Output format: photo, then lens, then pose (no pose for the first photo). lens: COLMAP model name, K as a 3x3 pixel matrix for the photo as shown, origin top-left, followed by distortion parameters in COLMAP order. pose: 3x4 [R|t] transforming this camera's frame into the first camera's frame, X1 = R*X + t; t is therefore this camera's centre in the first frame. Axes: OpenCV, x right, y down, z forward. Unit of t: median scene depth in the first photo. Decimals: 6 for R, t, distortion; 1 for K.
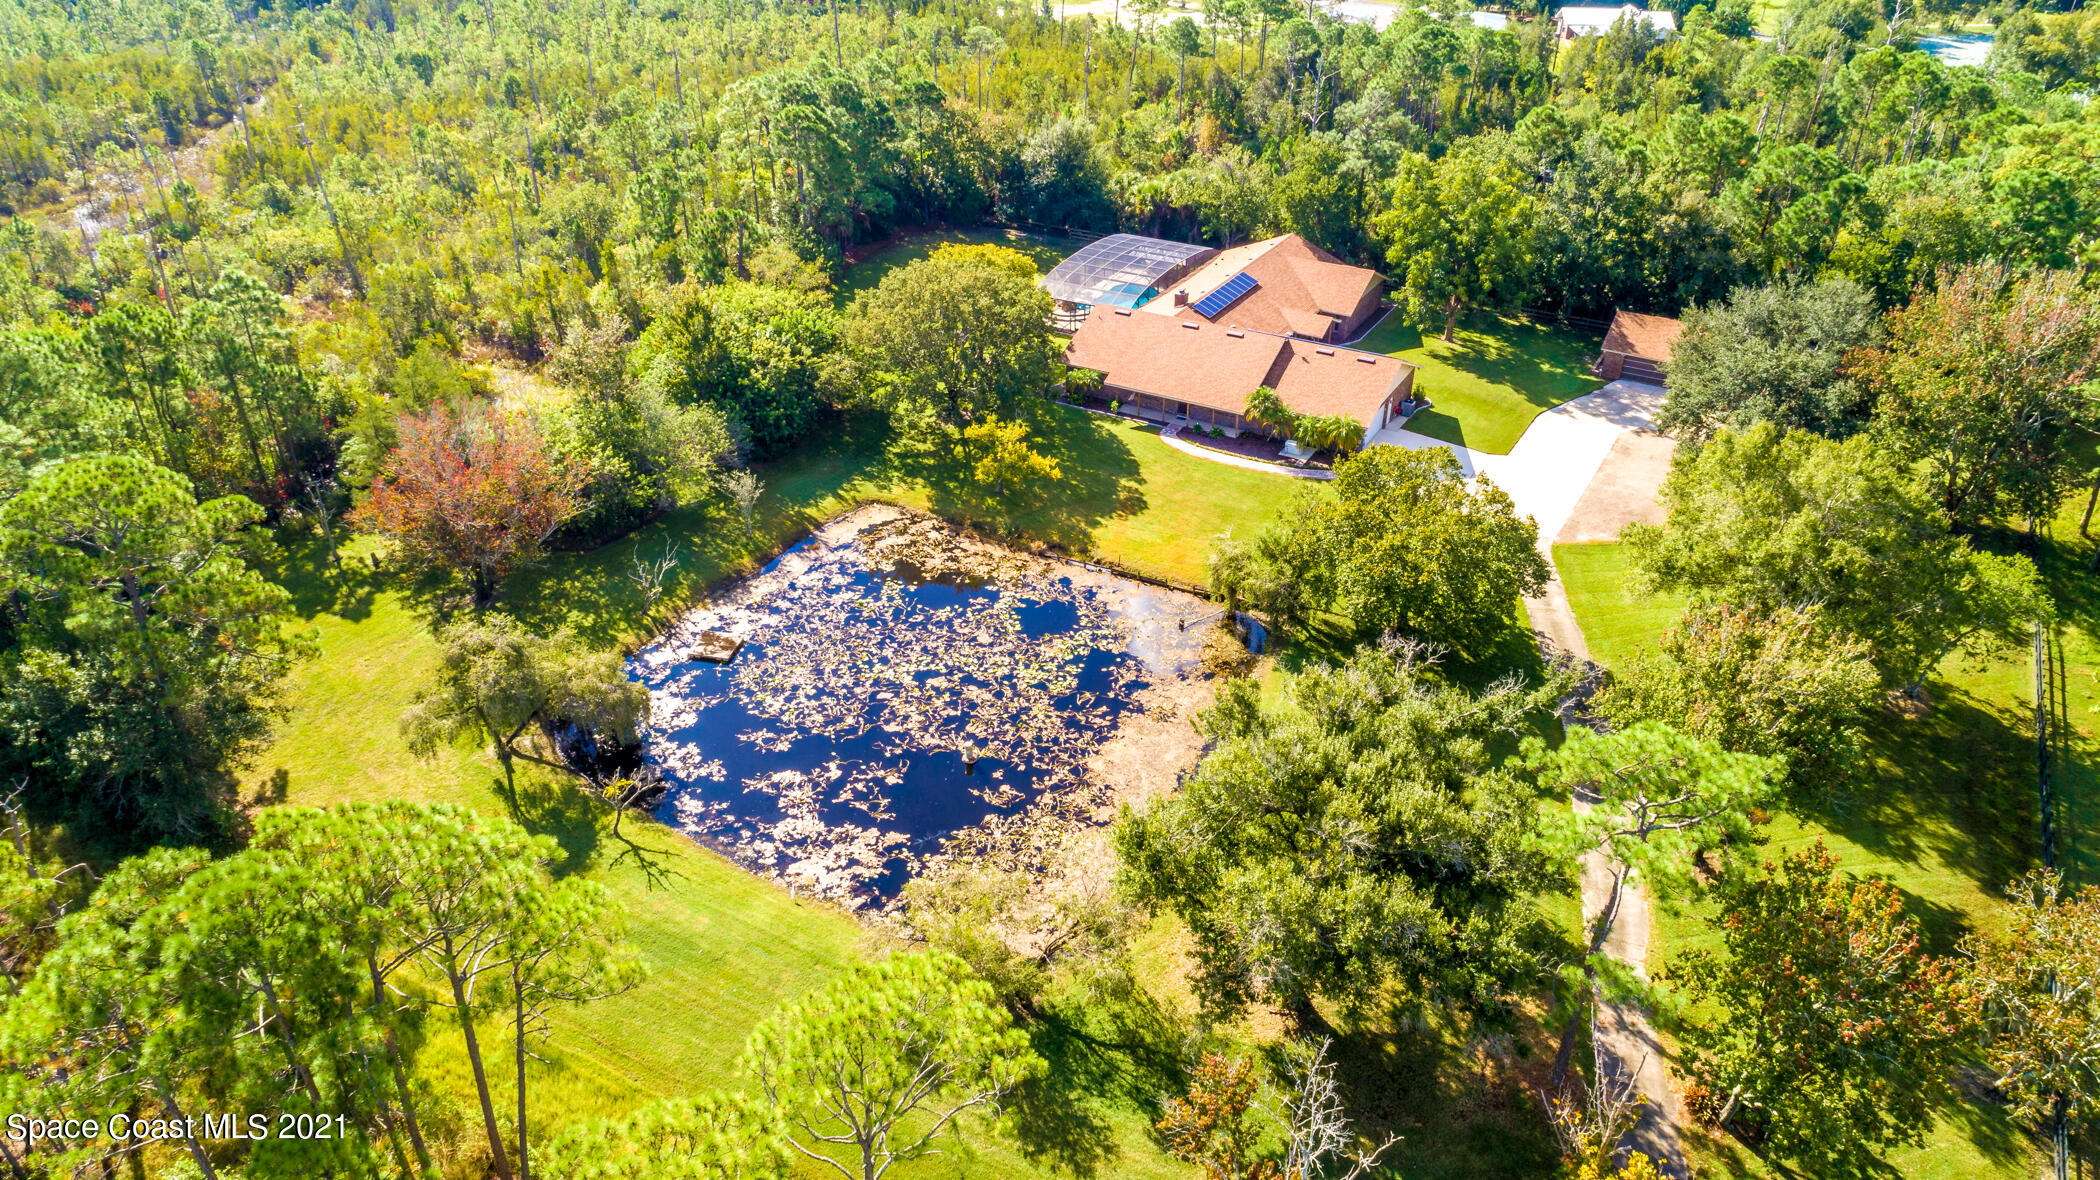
lens RADIAL K [[1409.9, 0, 1047.8], [0, 1409.9, 596.2], [0, 0, 1]] dist [-0.010961, 0.004225]
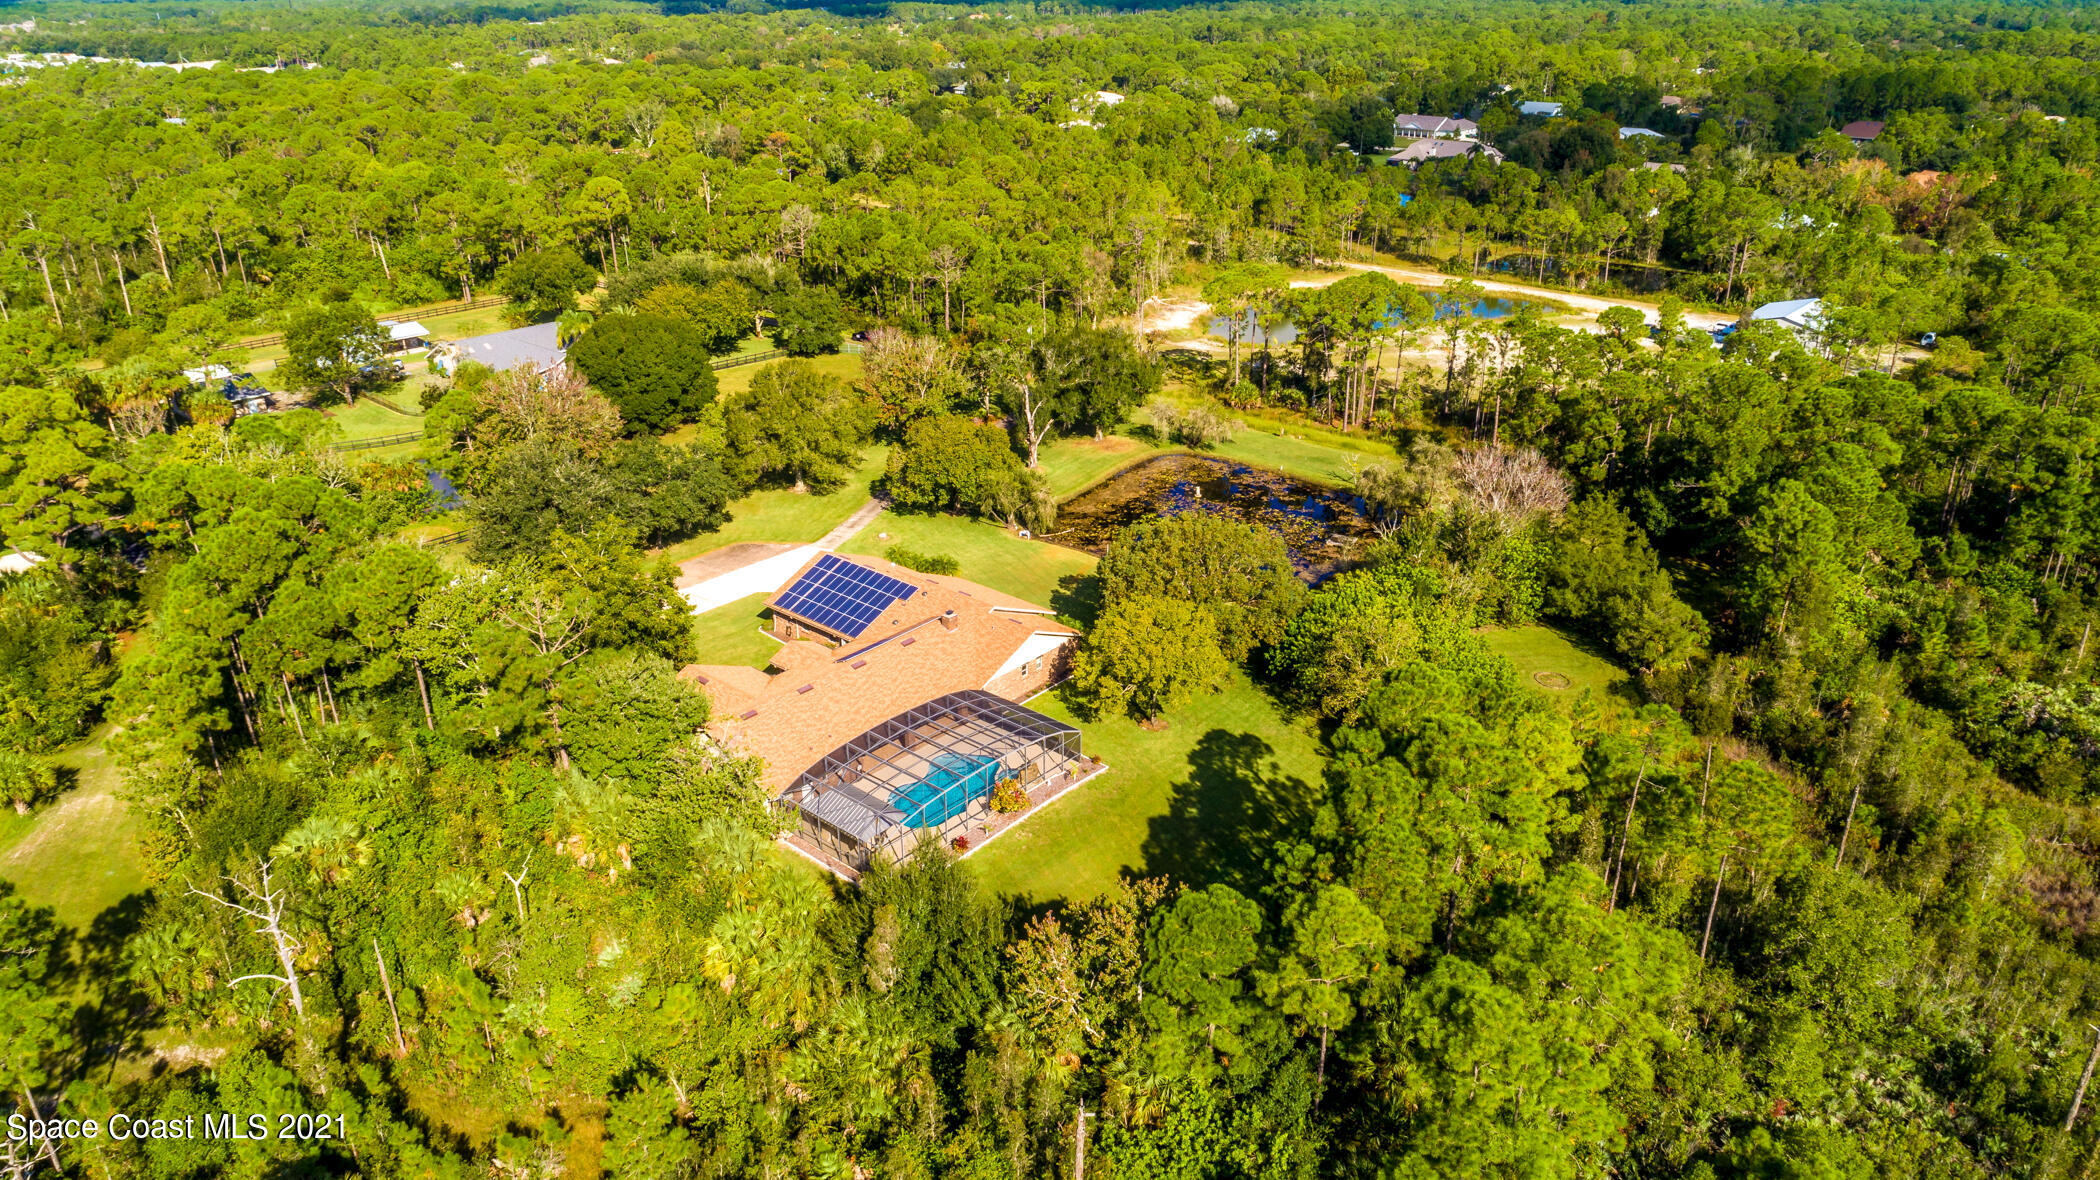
lens RADIAL K [[1409.9, 0, 1062.2], [0, 1409.9, 602.9], [0, 0, 1]] dist [-0.010961, 0.004225]
pose [[-0.978999, -0.076118, 0.189123, -0.233580], [0.114588, 0.561816, 0.819287, -1.381854], [-0.168615, 0.823753, -0.541295, 2.056615]]
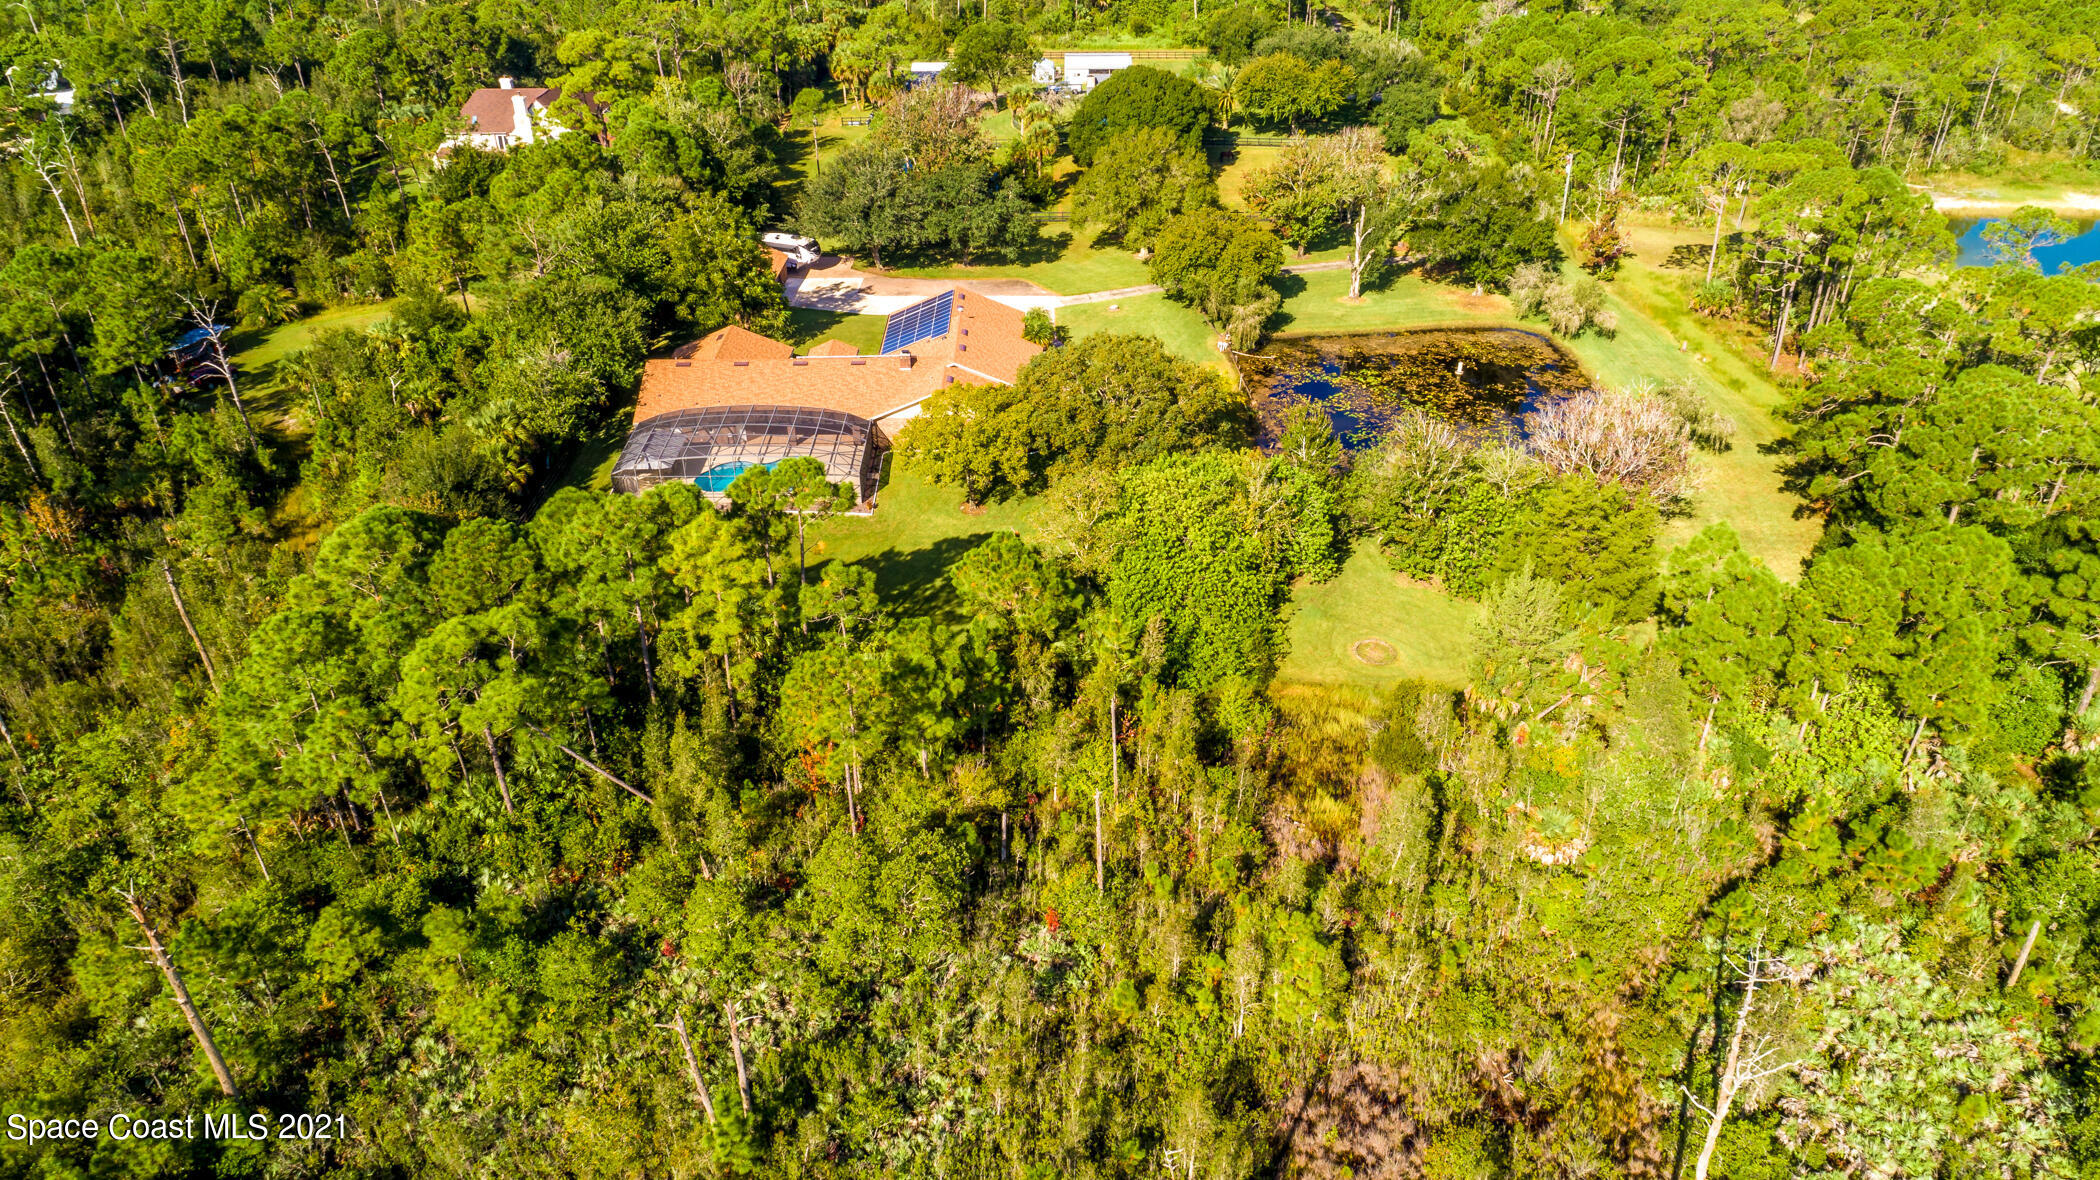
lens RADIAL K [[1409.9, 0, 1057.6], [0, 1409.9, 591.9], [0, 0, 1]] dist [-0.010961, 0.004225]
pose [[-0.507753, -0.443696, 0.738458, -1.133686], [0.451000, 0.593433, 0.666660, -1.047920], [-0.734020, 0.671543, -0.101210, 1.565460]]
